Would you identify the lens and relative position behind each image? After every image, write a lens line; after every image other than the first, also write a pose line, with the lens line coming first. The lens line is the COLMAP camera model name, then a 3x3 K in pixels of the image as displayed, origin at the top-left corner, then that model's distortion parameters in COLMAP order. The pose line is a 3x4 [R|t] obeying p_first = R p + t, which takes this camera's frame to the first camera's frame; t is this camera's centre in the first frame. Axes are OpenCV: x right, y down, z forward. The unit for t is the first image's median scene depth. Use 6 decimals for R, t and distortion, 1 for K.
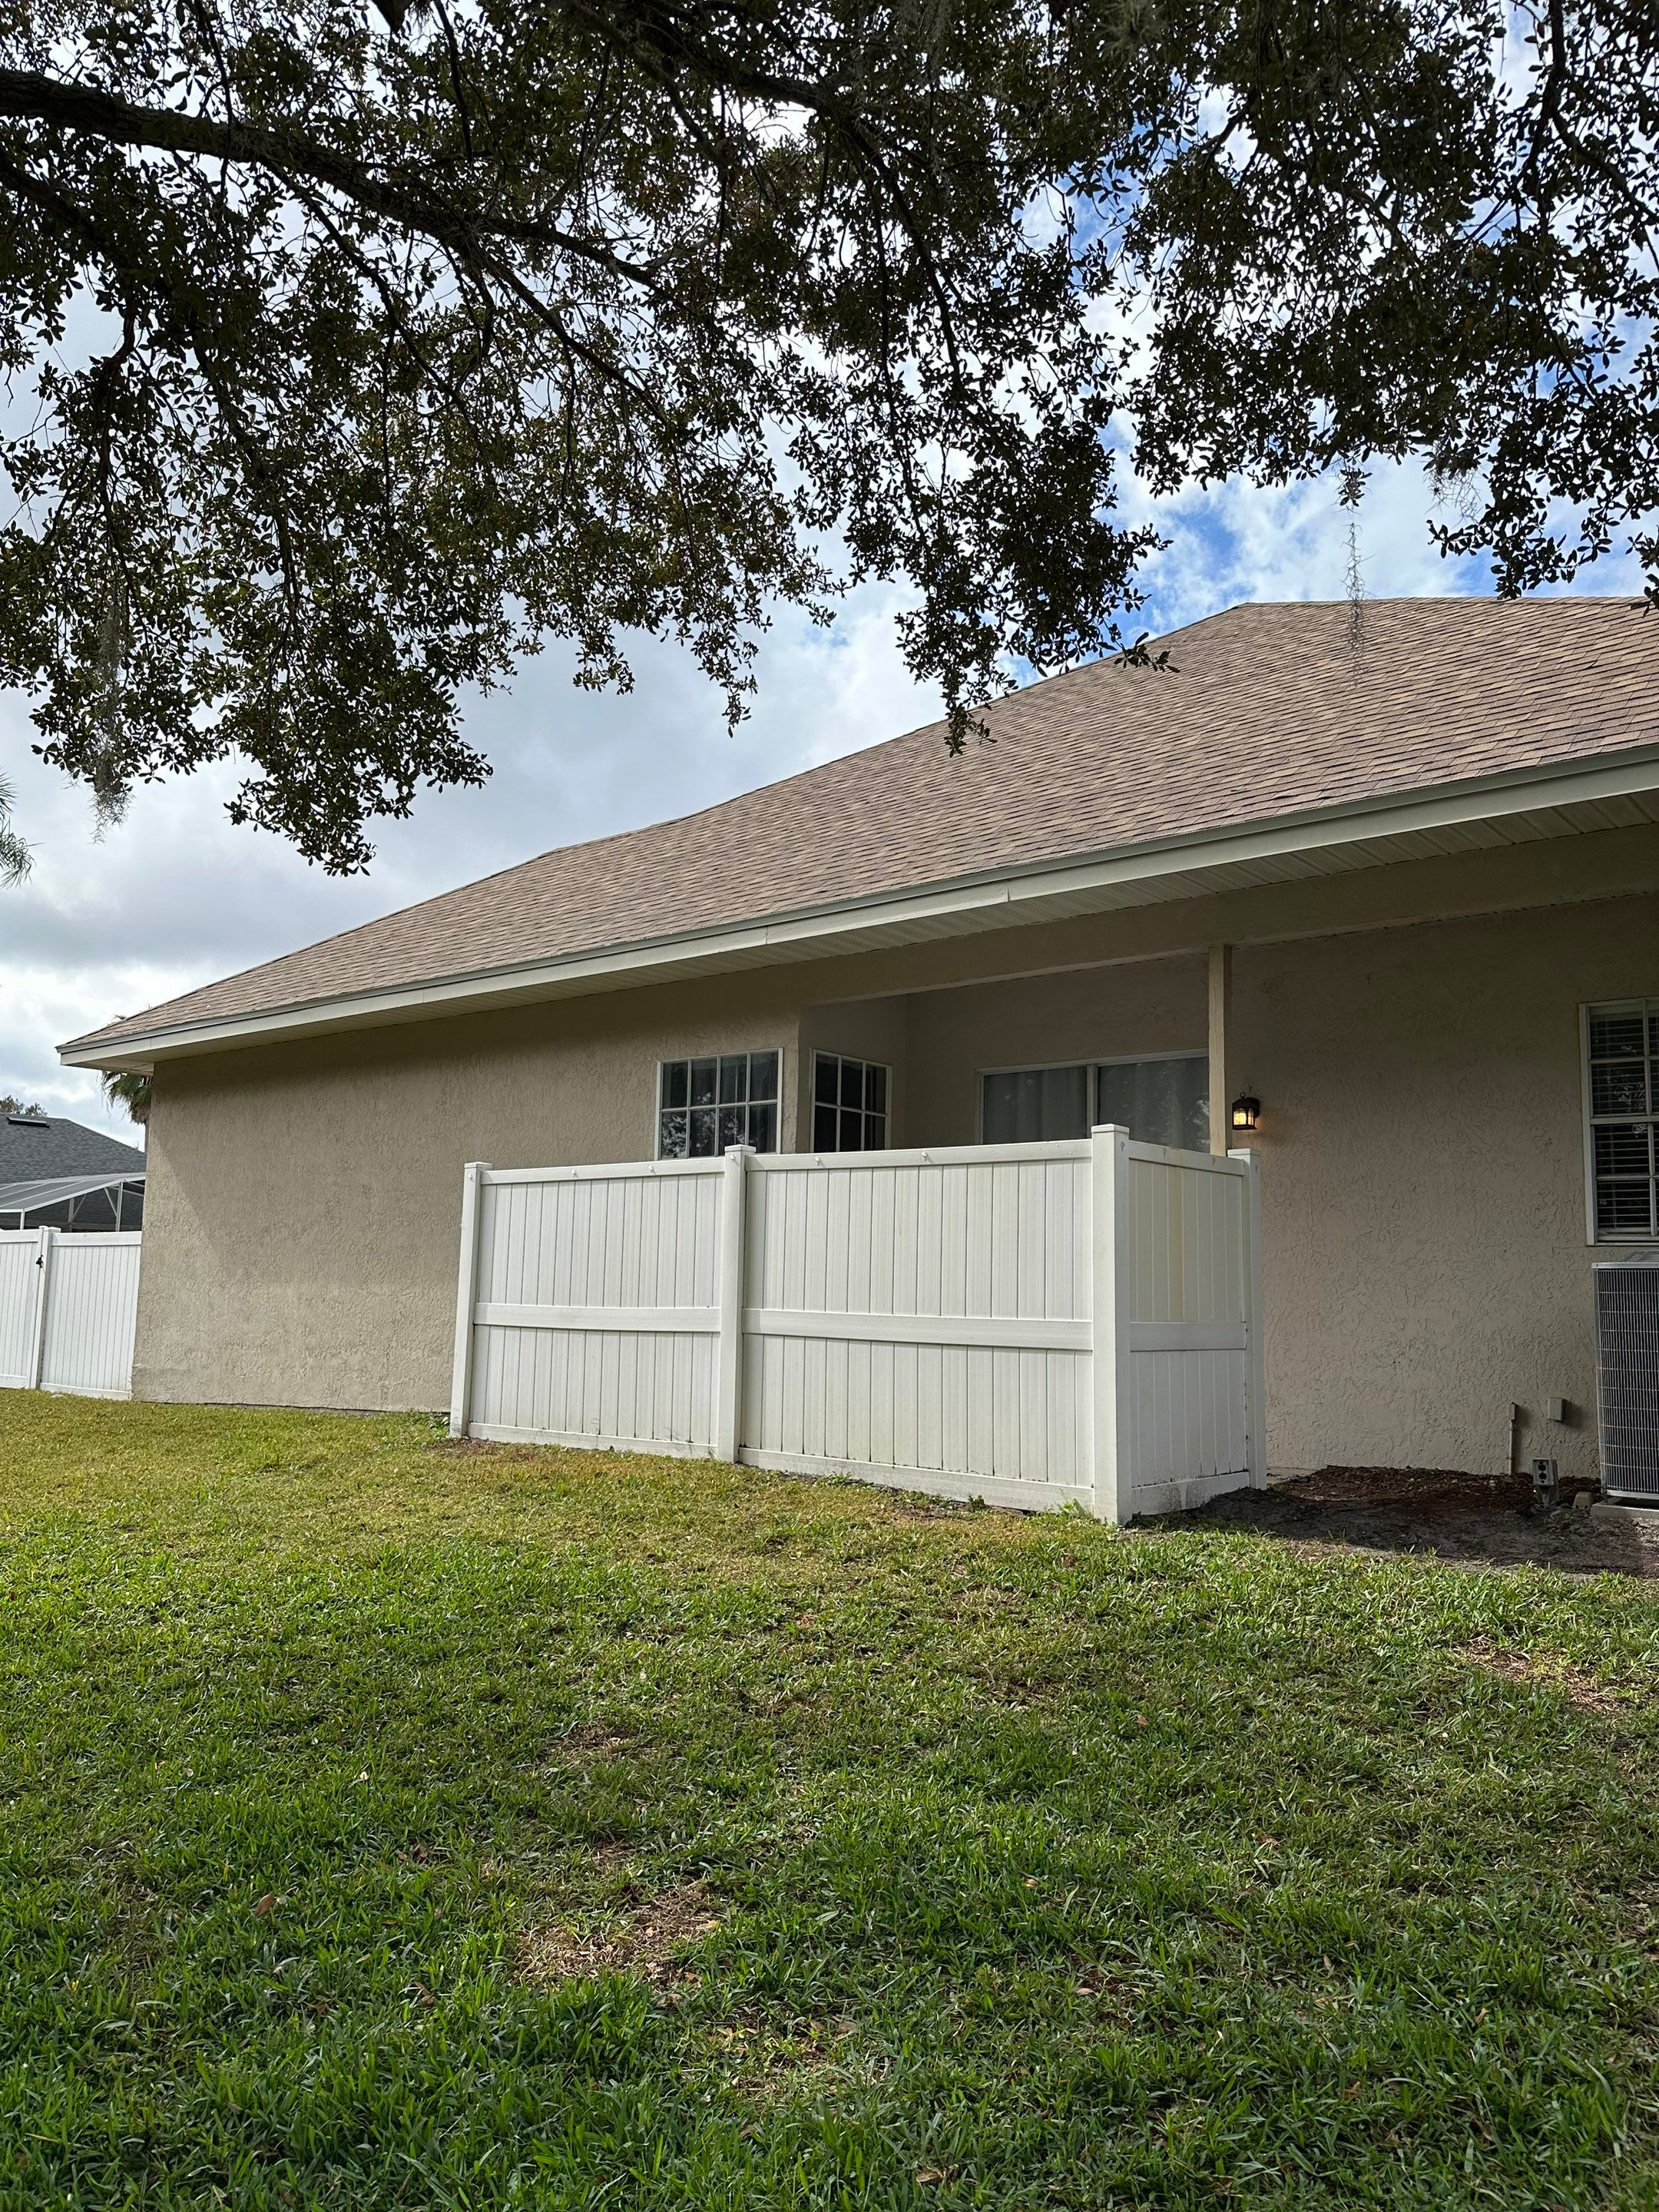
lens RADIAL K [[1534.9, 0, 764.5], [0, 1534.9, 1109.9], [0, 0, 1]] dist [0.005325, -0.001327]
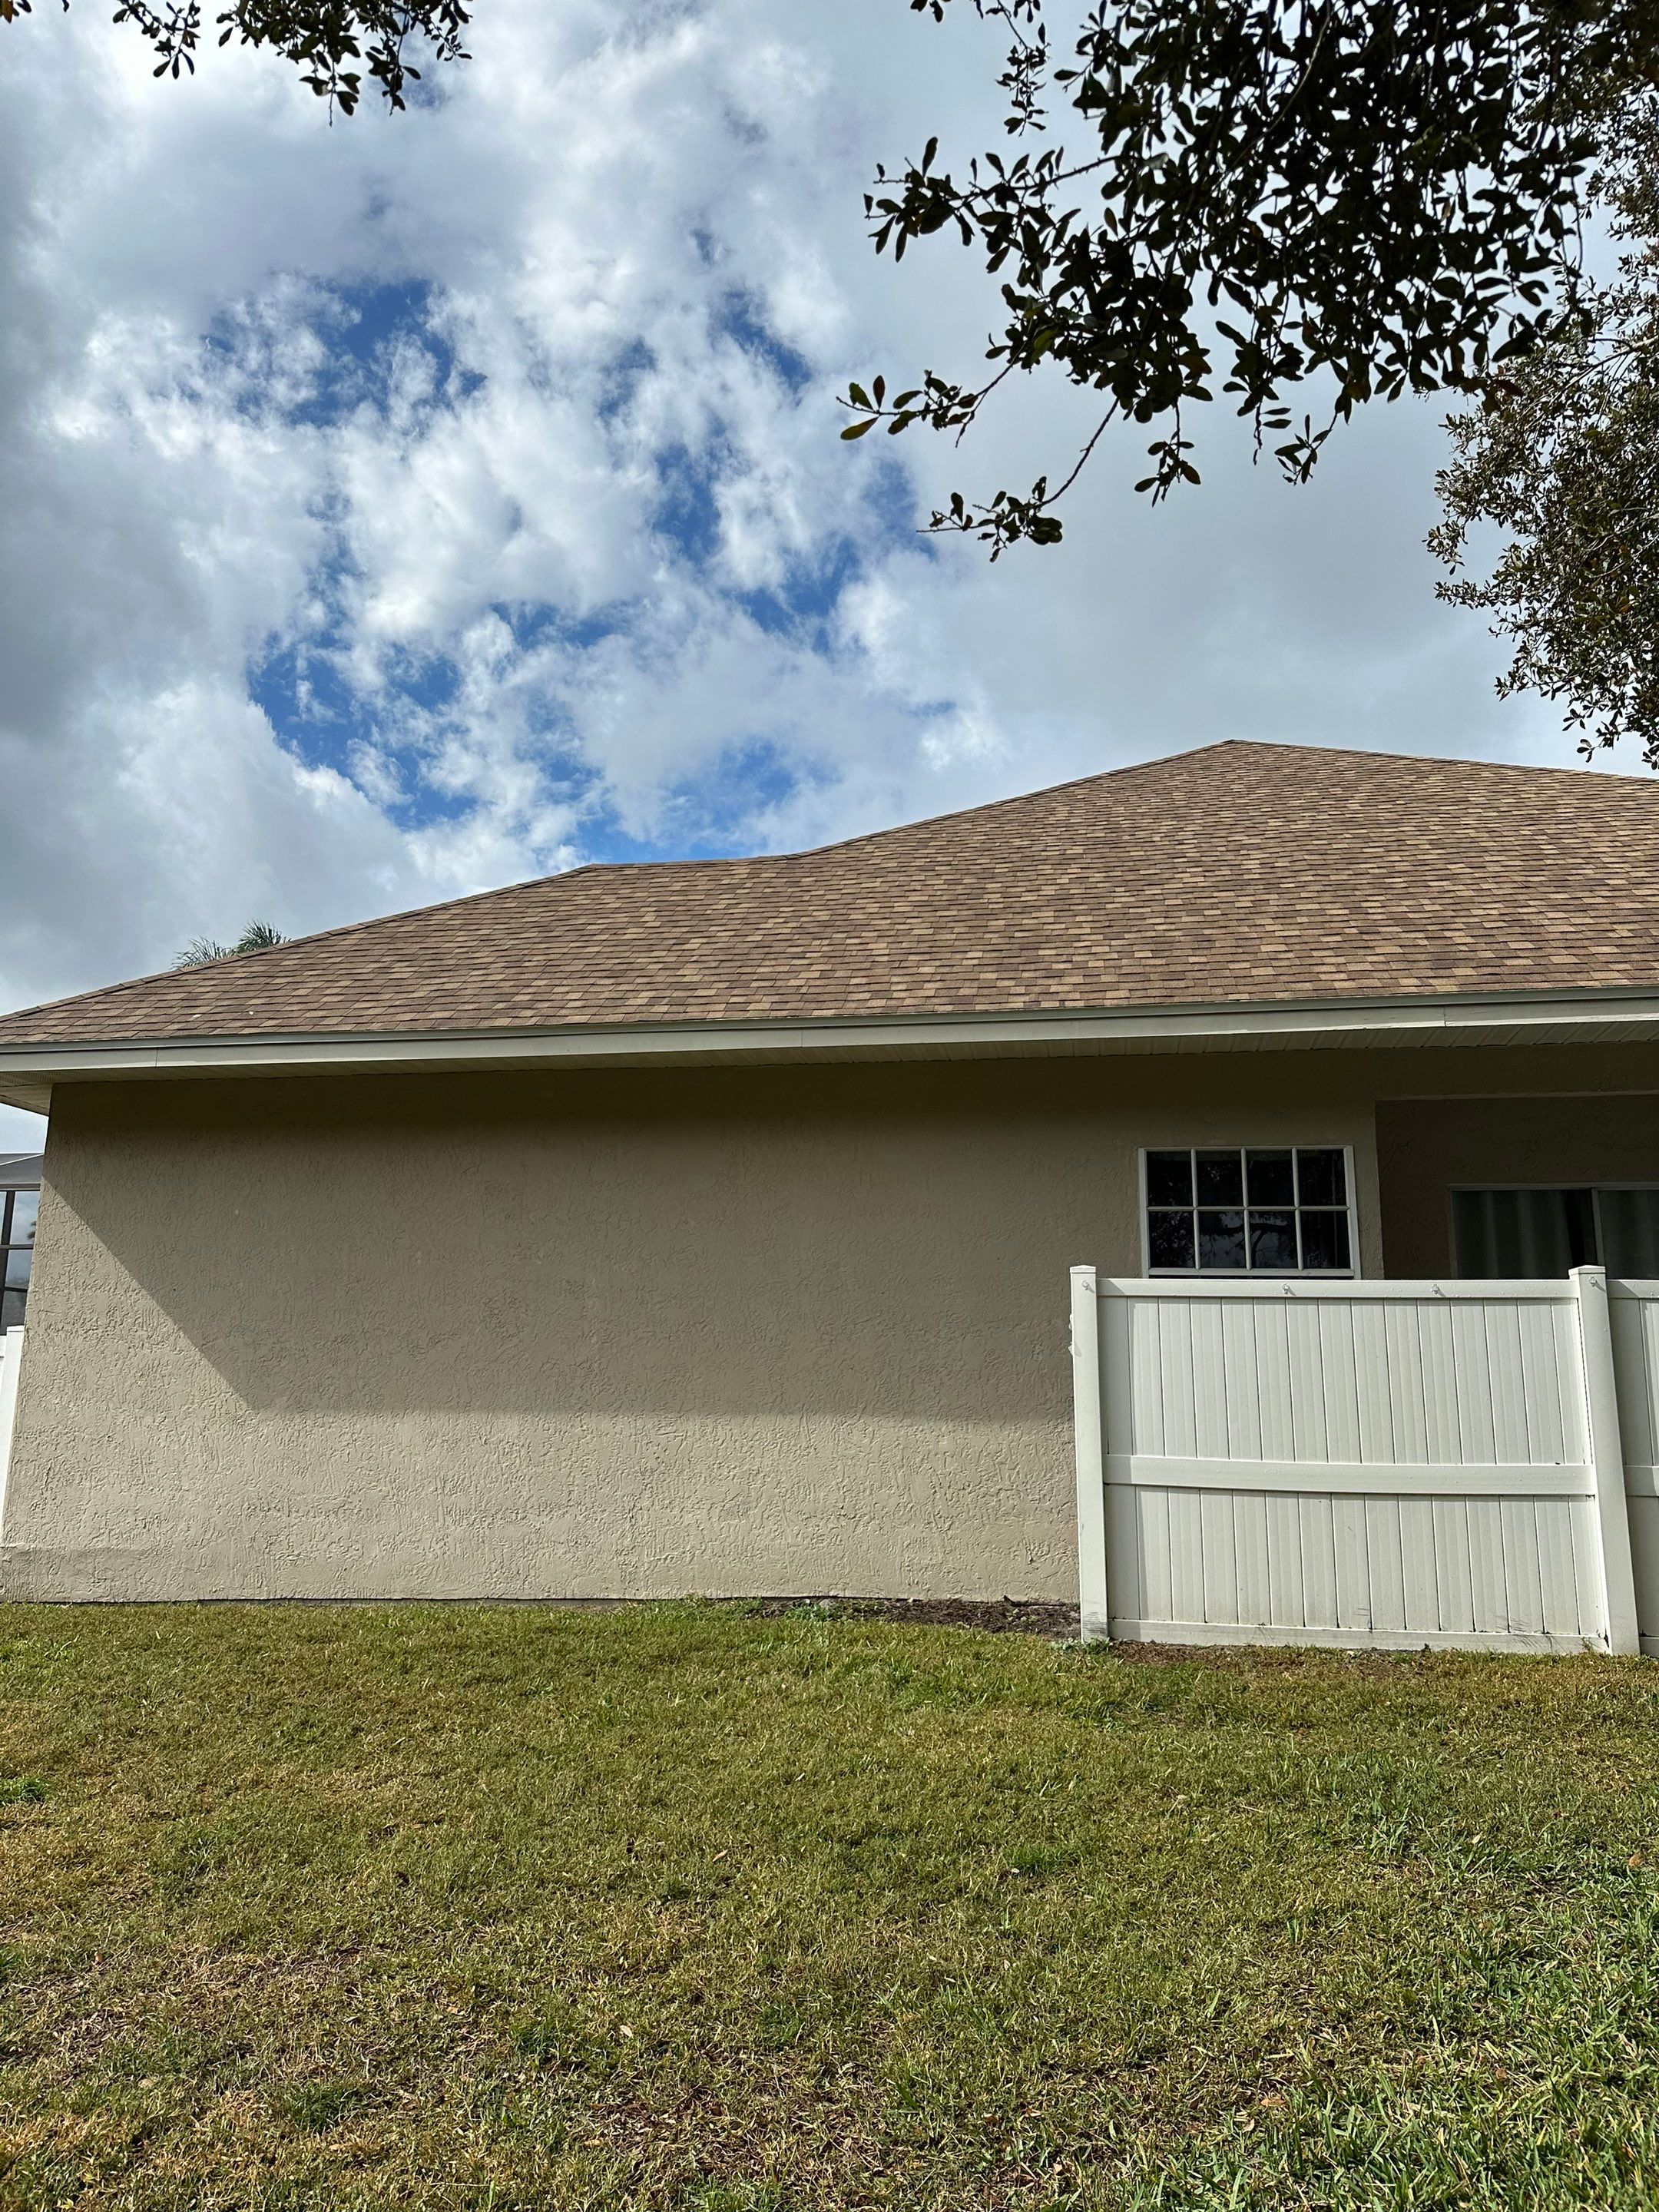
lens RADIAL K [[1534.9, 0, 764.5], [0, 1534.9, 1109.9], [0, 0, 1]] dist [0.005325, -0.001327]
pose [[0.882587, 0.096622, 0.460113, -0.663025], [-0.059512, 0.993742, -0.094527, 0.040055], [-0.466367, 0.056046, 0.882814, 0.397552]]
